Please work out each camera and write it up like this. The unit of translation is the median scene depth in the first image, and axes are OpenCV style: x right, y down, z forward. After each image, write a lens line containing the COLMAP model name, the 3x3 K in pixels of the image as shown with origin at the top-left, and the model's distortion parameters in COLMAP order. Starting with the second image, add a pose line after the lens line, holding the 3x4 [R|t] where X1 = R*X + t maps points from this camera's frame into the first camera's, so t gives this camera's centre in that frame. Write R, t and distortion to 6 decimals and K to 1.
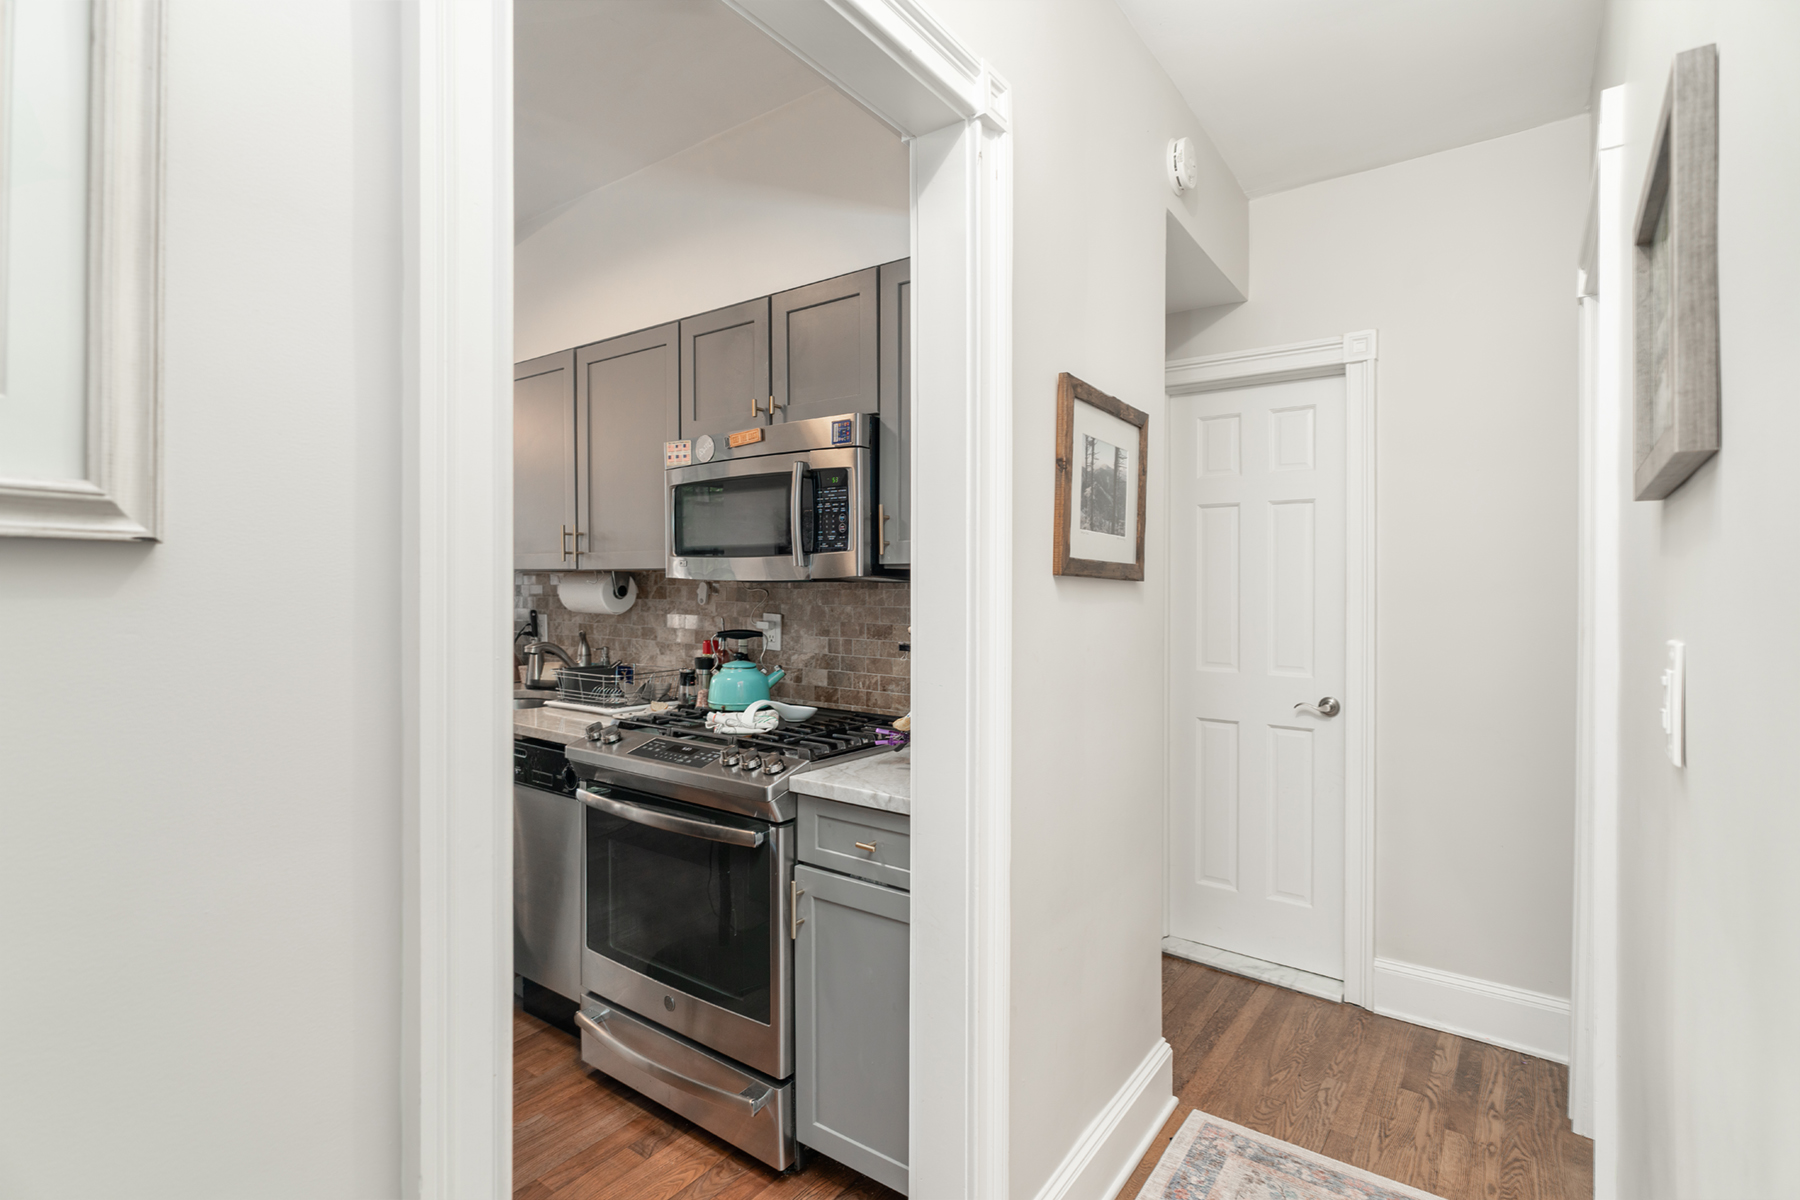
lens RADIAL K [[847.9, 0, 902.9], [0, 847.9, 605.3], [0, 0, 1]] dist [0.003573, 0.000298]
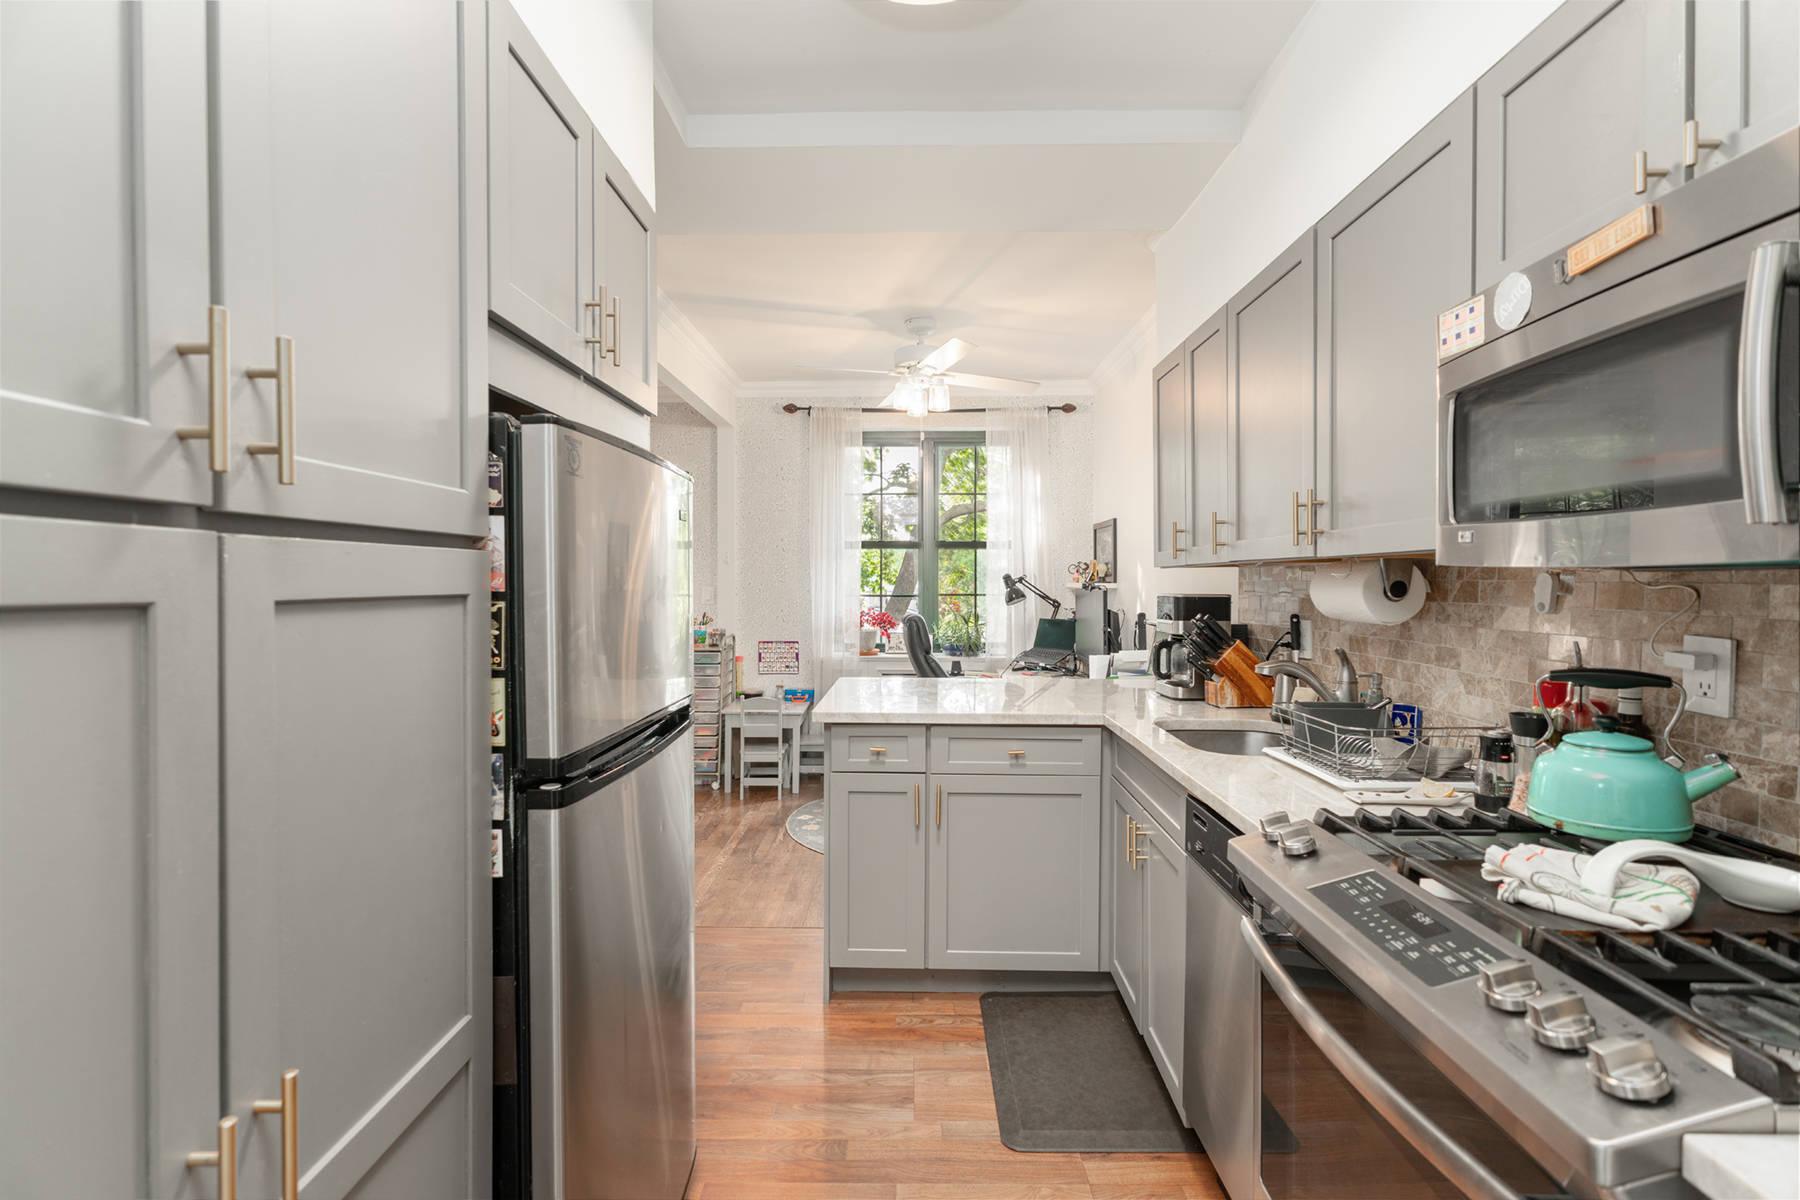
lens RADIAL K [[847.9, 0, 902.9], [0, 847.9, 605.3], [0, 0, 1]] dist [0.003573, 0.000298]
pose [[0.575481, 0.016616, -0.817646, -0.025678], [-0.014137, 0.999846, 0.010369, -0.006727], [0.817693, 0.005592, 0.575628, 0.366712]]
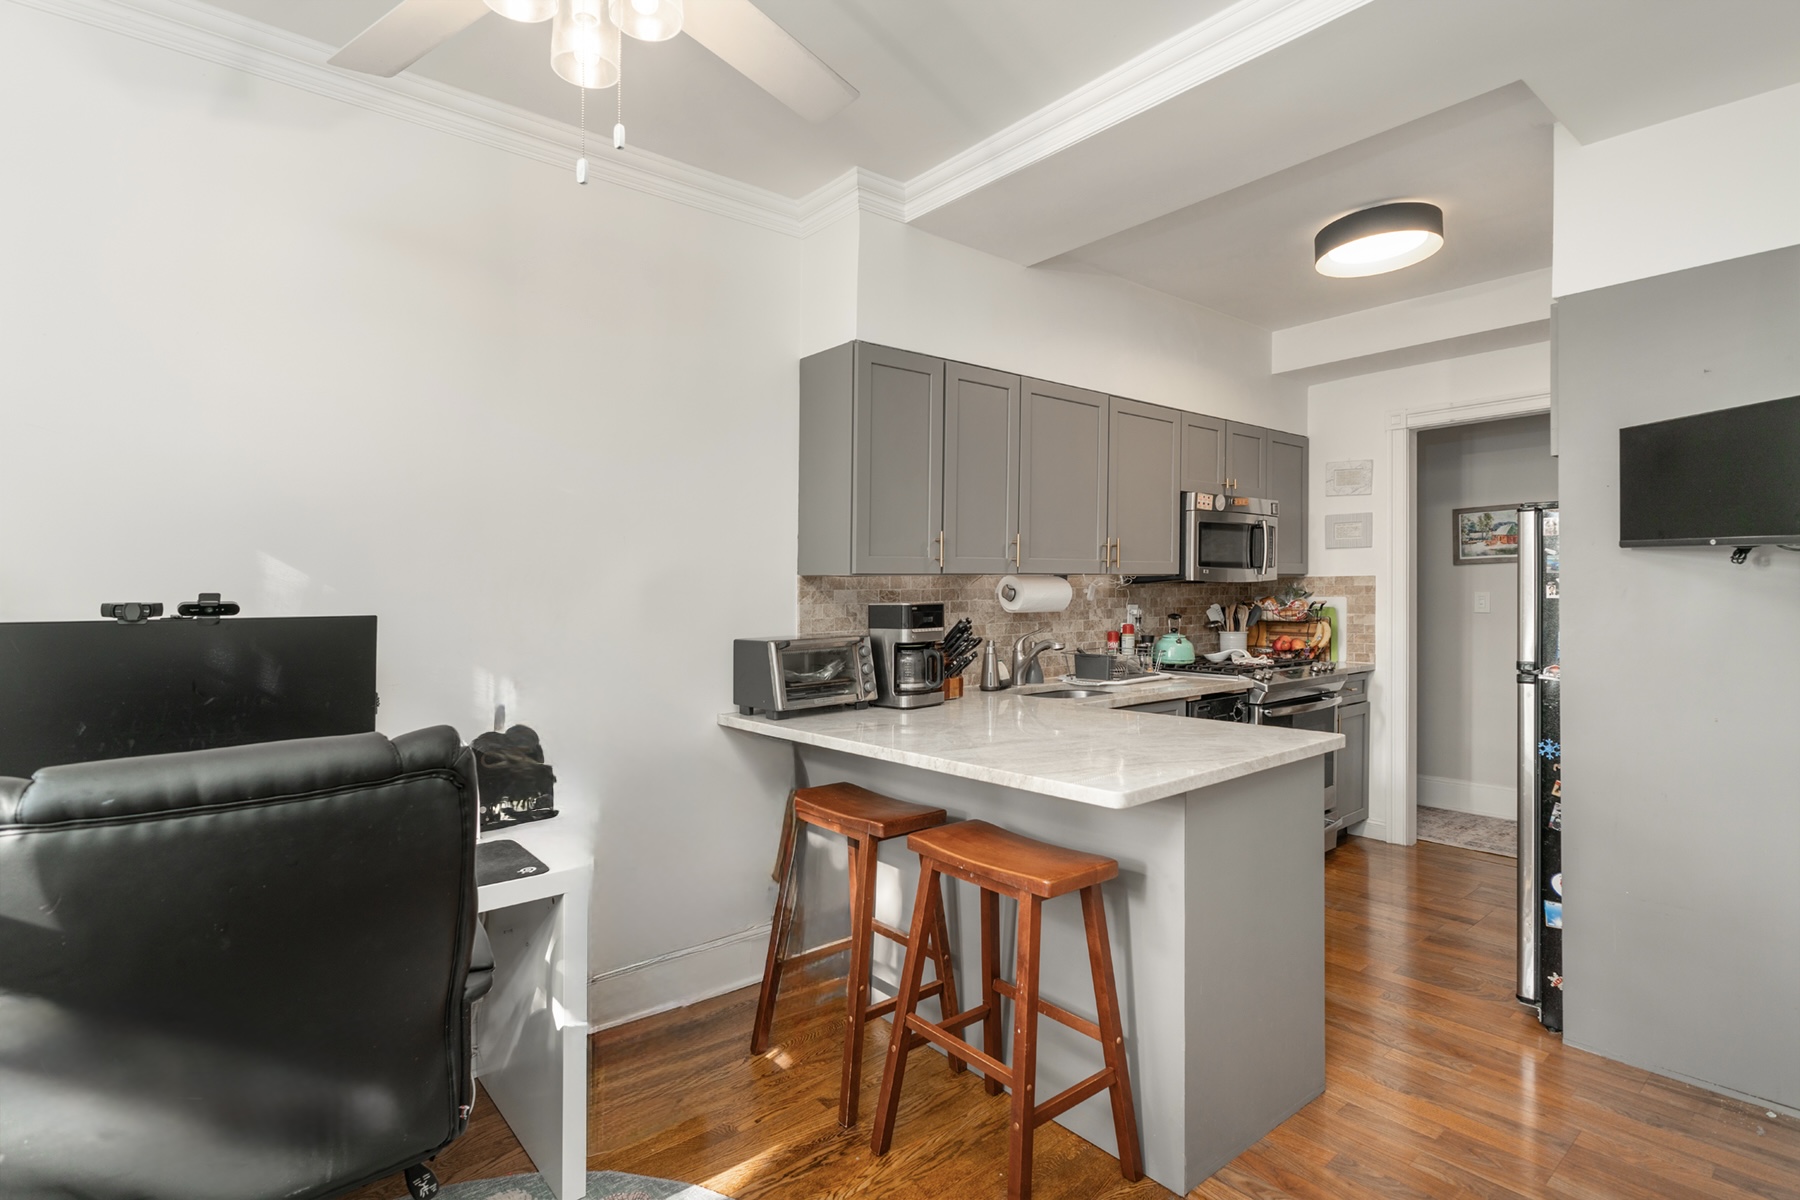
lens RADIAL K [[893.6, 0, 898.6], [0, 893.6, 573.0], [0, 0, 1]] dist [-0.000104, -0.000381]
pose [[0.240810, 0.006678, 0.970549, -1.777007], [0.028763, 0.999488, -0.014014, -0.035410], [-0.970146, 0.031291, 0.240494, 1.025945]]
